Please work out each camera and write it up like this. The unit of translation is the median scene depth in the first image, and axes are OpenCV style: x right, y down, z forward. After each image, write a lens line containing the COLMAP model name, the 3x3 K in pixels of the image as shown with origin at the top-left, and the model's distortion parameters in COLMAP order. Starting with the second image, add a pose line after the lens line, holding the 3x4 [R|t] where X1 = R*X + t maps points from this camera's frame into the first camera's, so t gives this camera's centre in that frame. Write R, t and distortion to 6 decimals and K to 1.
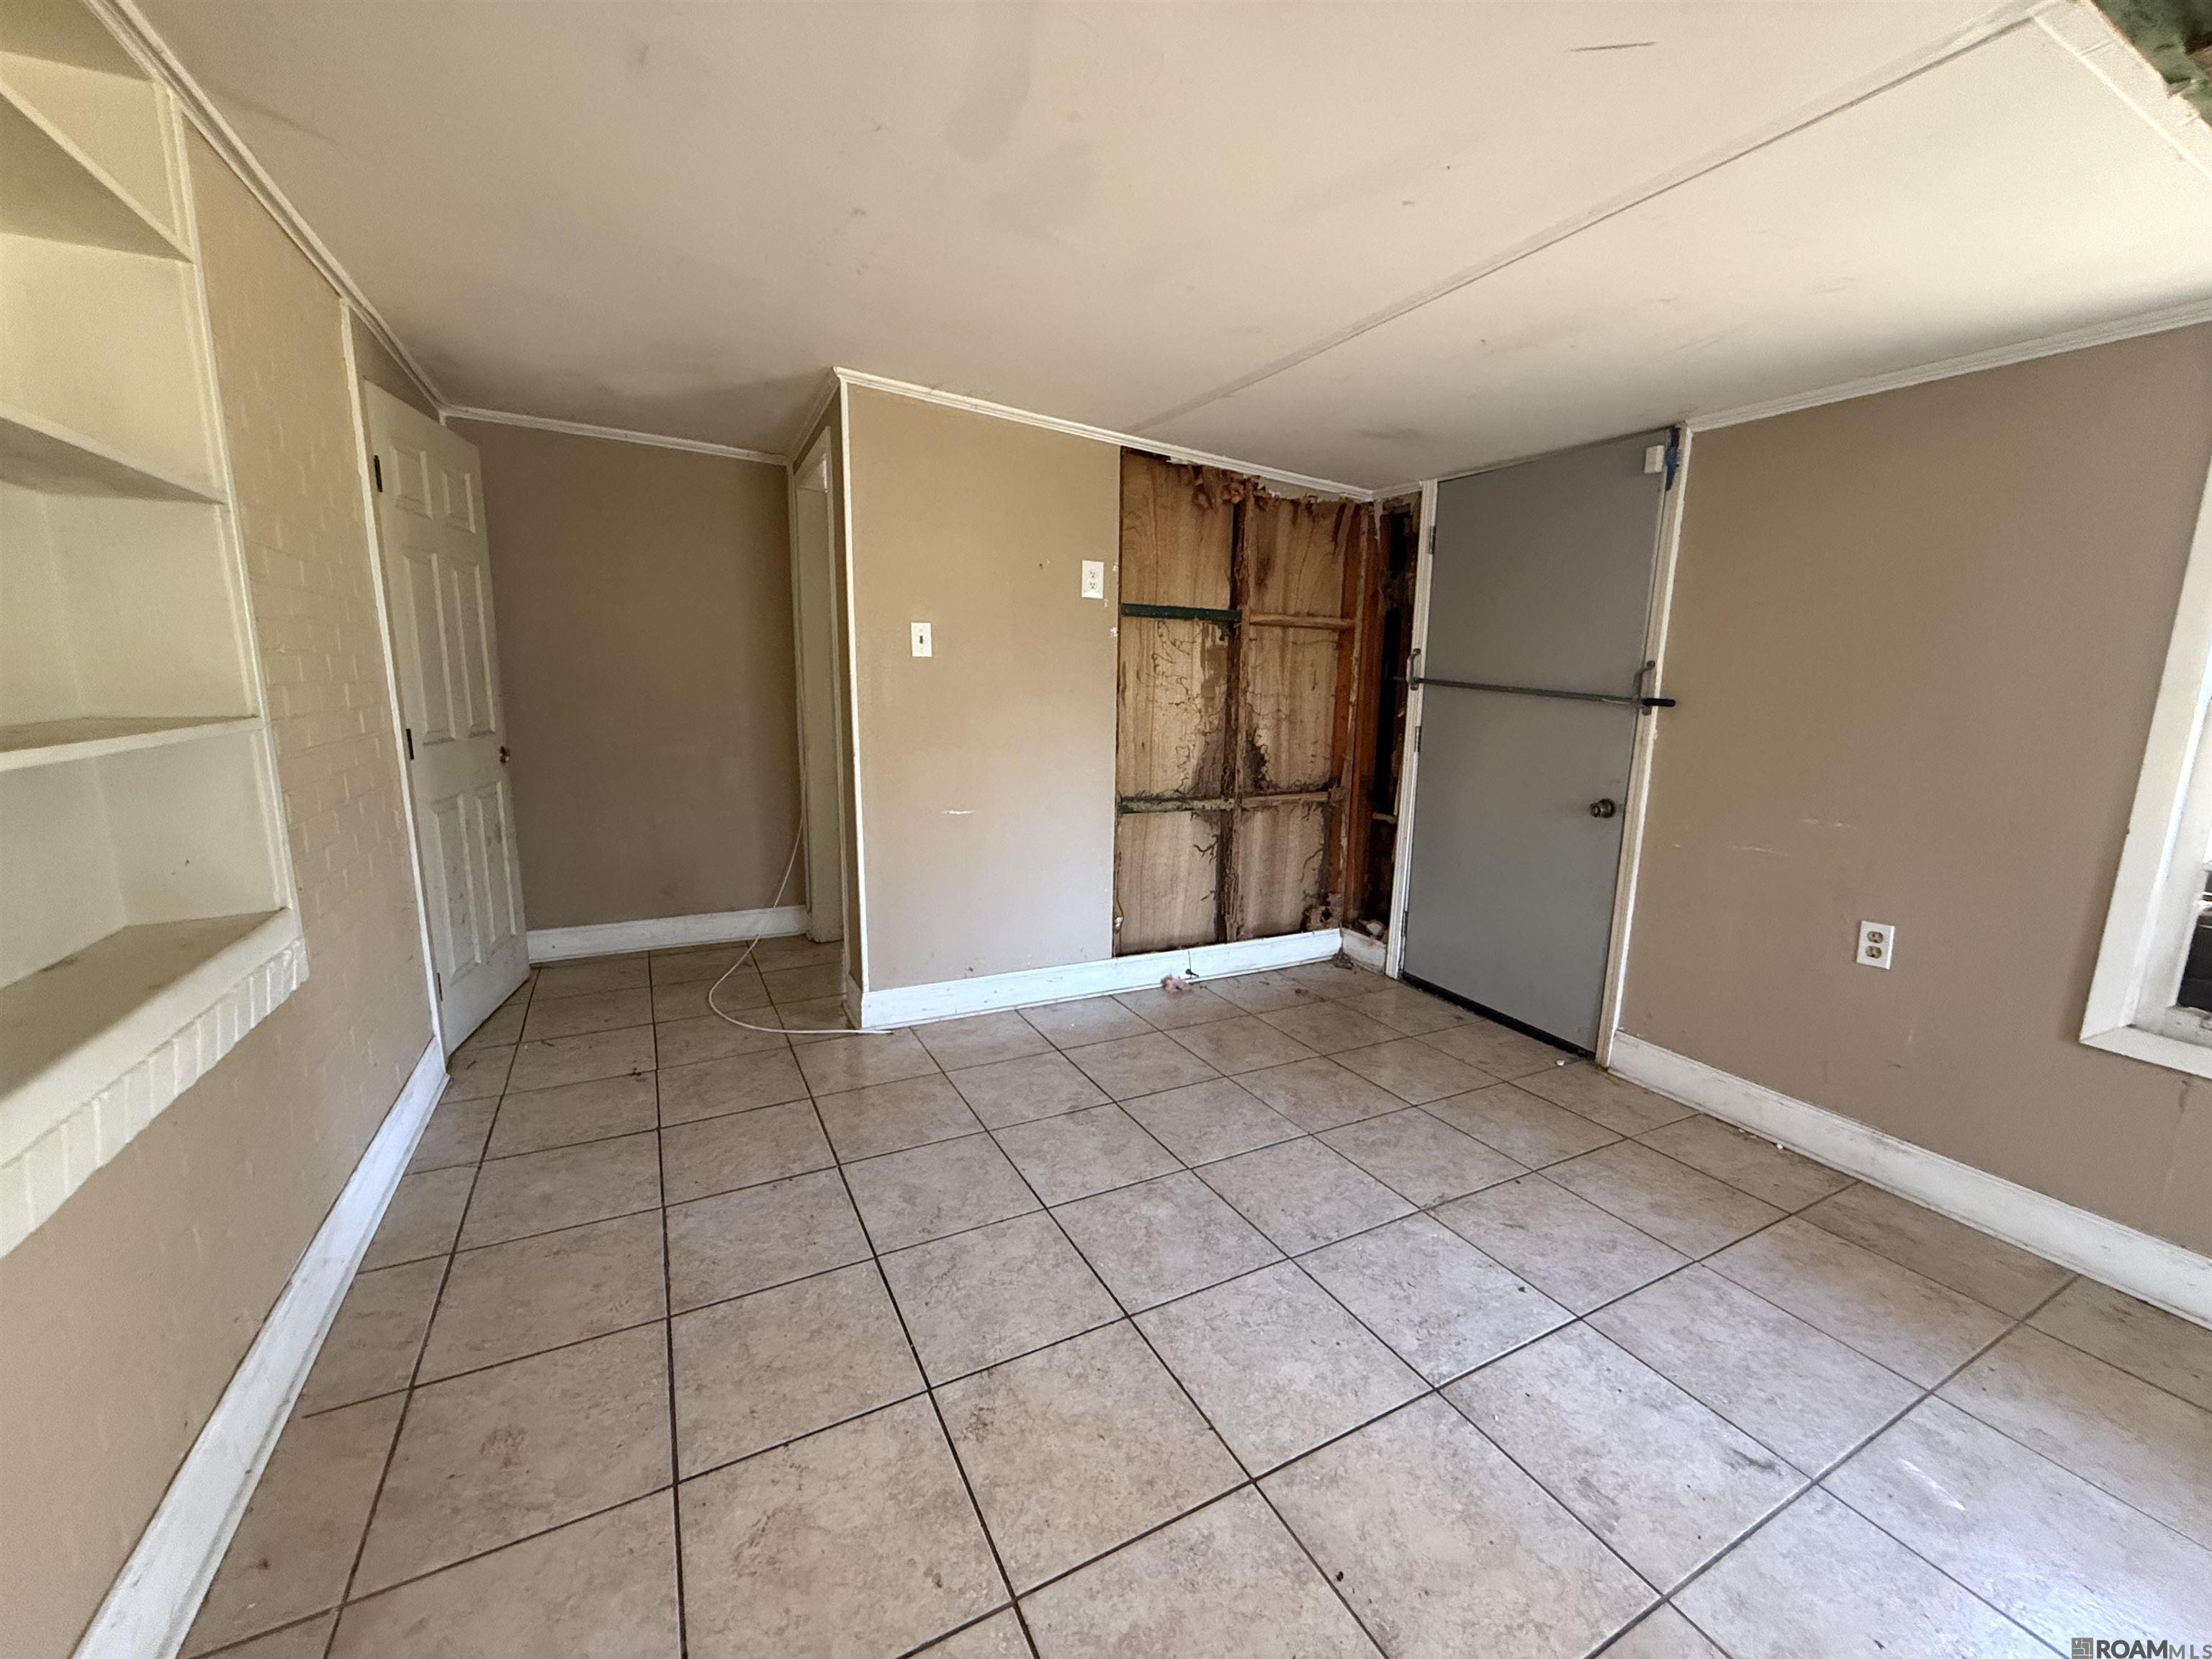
lens RADIAL K [[883.3, 0, 1102.0], [0, 883.3, 831.2], [0, 0, 1]] dist [-0.003123, -0.000343]
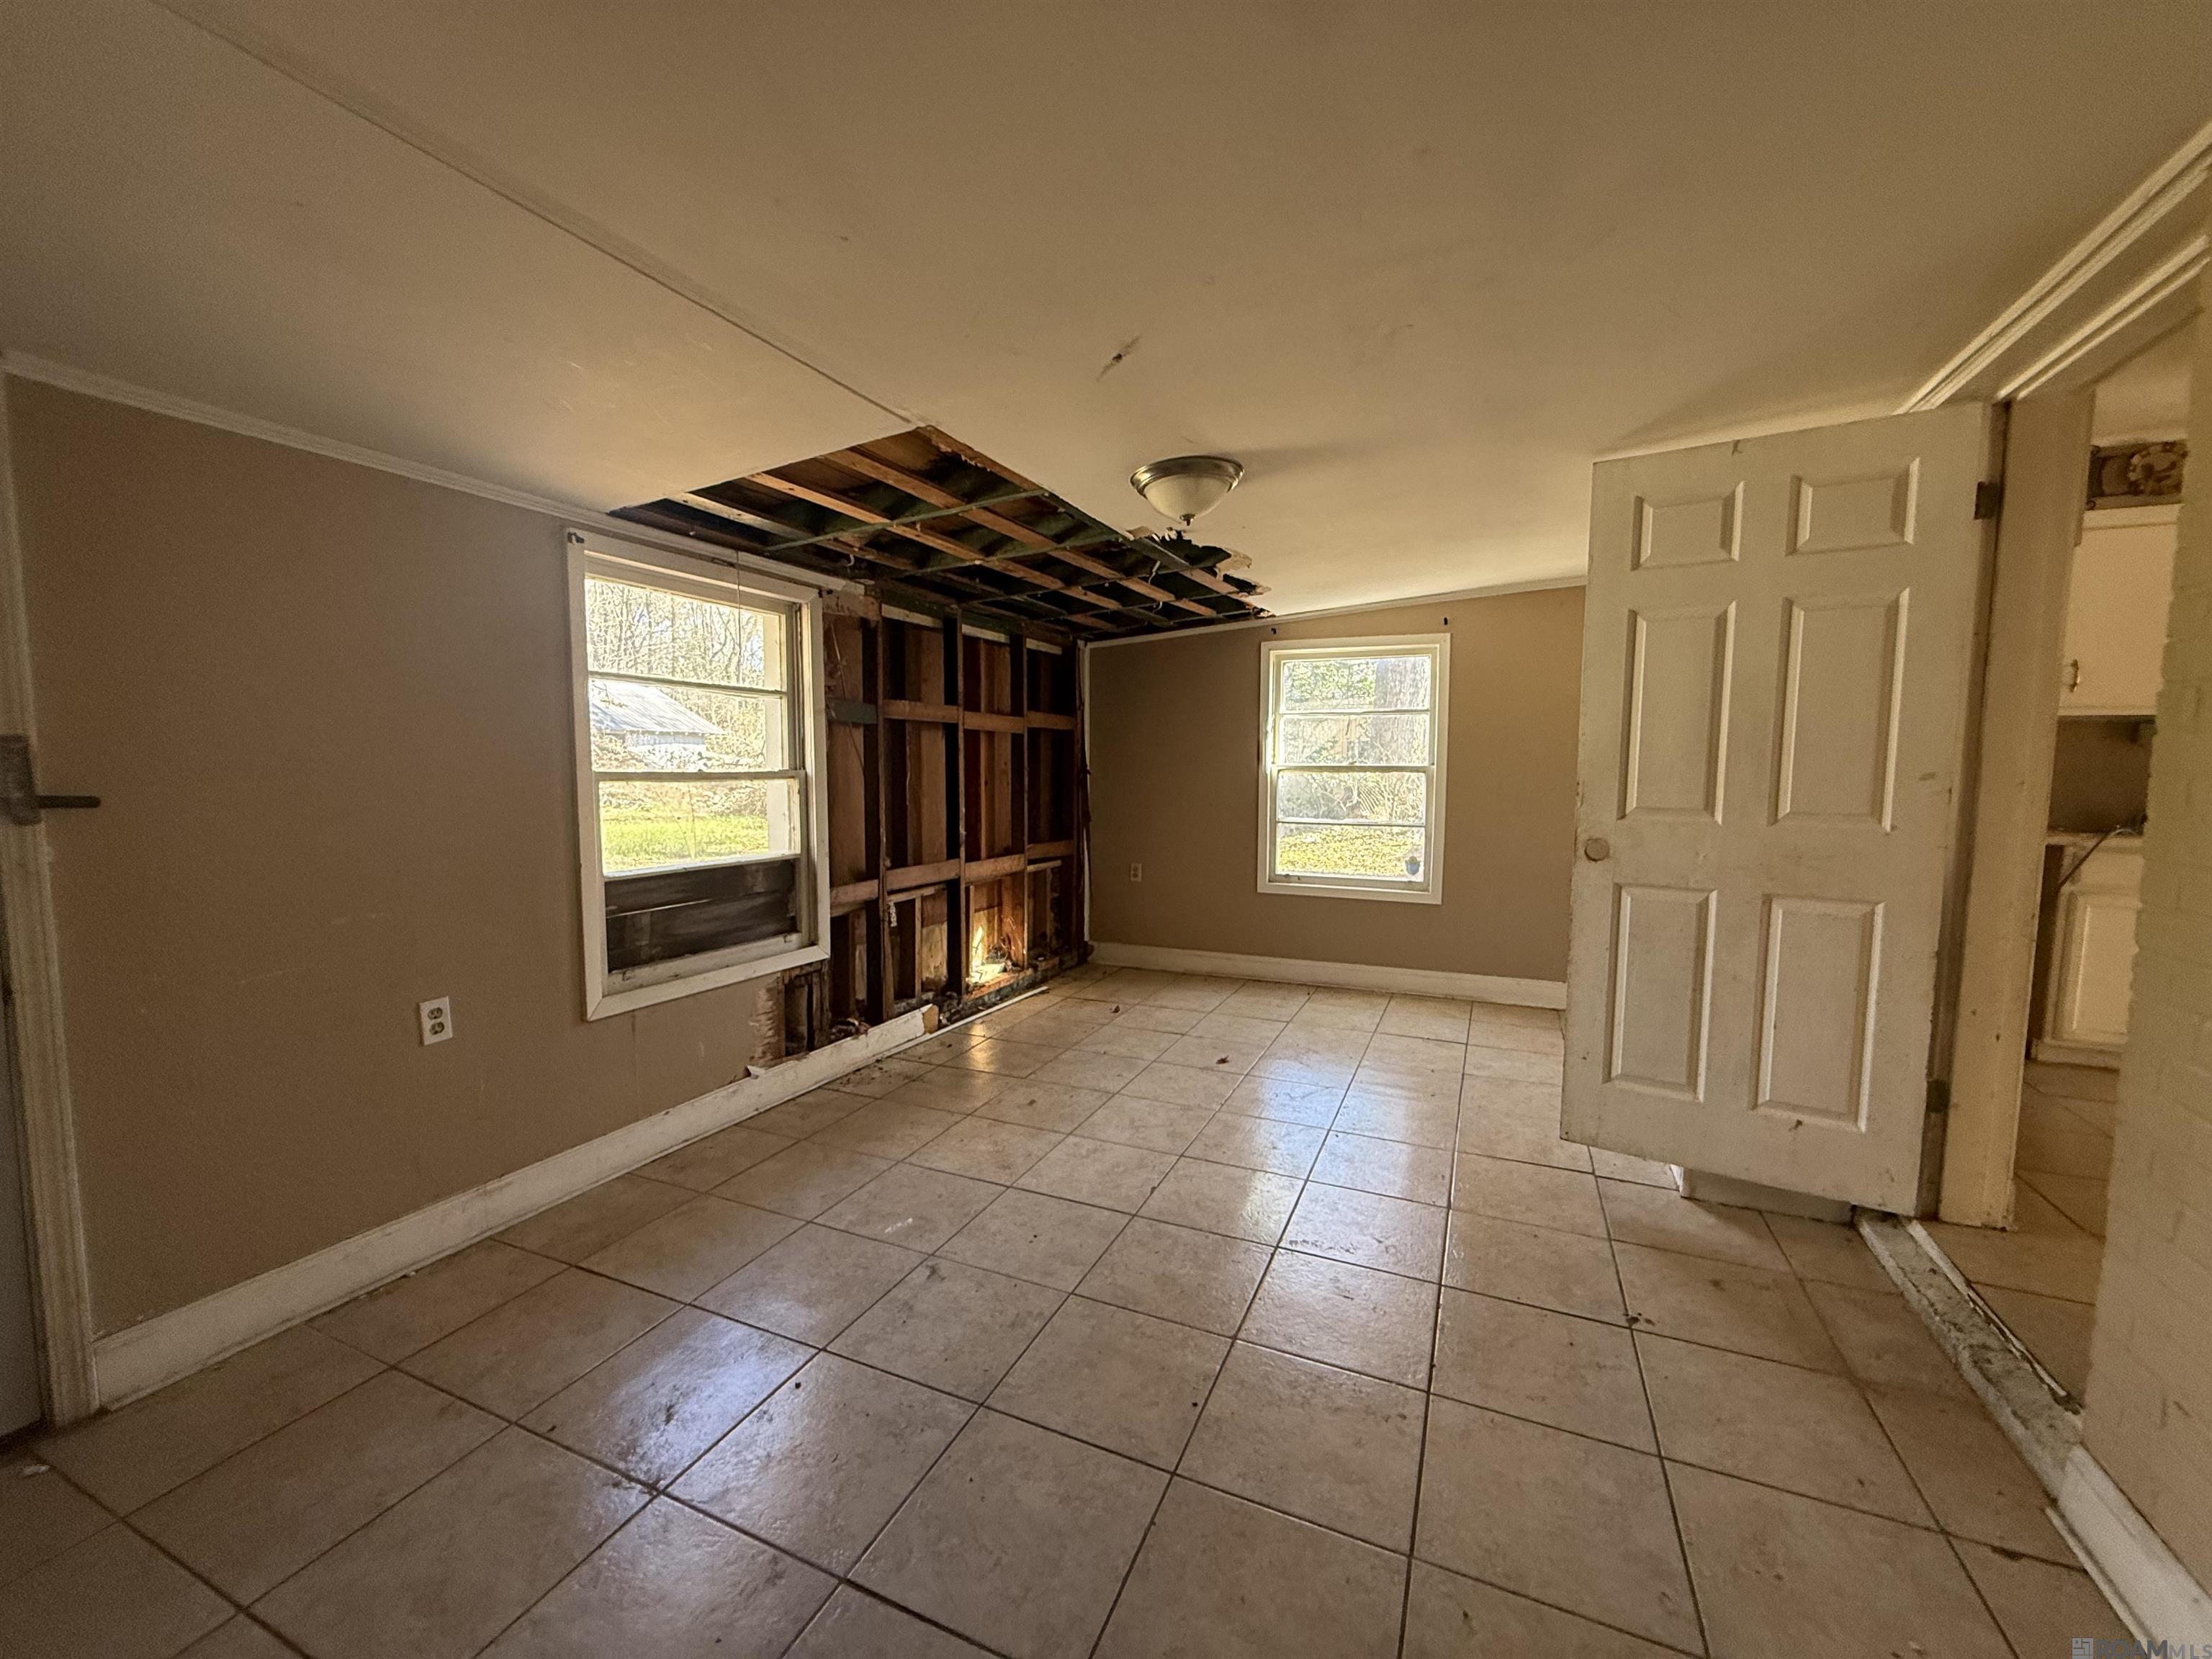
lens RADIAL K [[883.3, 0, 1100.1], [0, 883.3, 834.0], [0, 0, 1]] dist [-0.003123, -0.000343]
pose [[-0.622608, -0.086323, 0.777758, -0.362243], [0.124333, 0.970359, 0.207231, -0.194027], [-0.772593, 0.225724, -0.593421, 0.968506]]
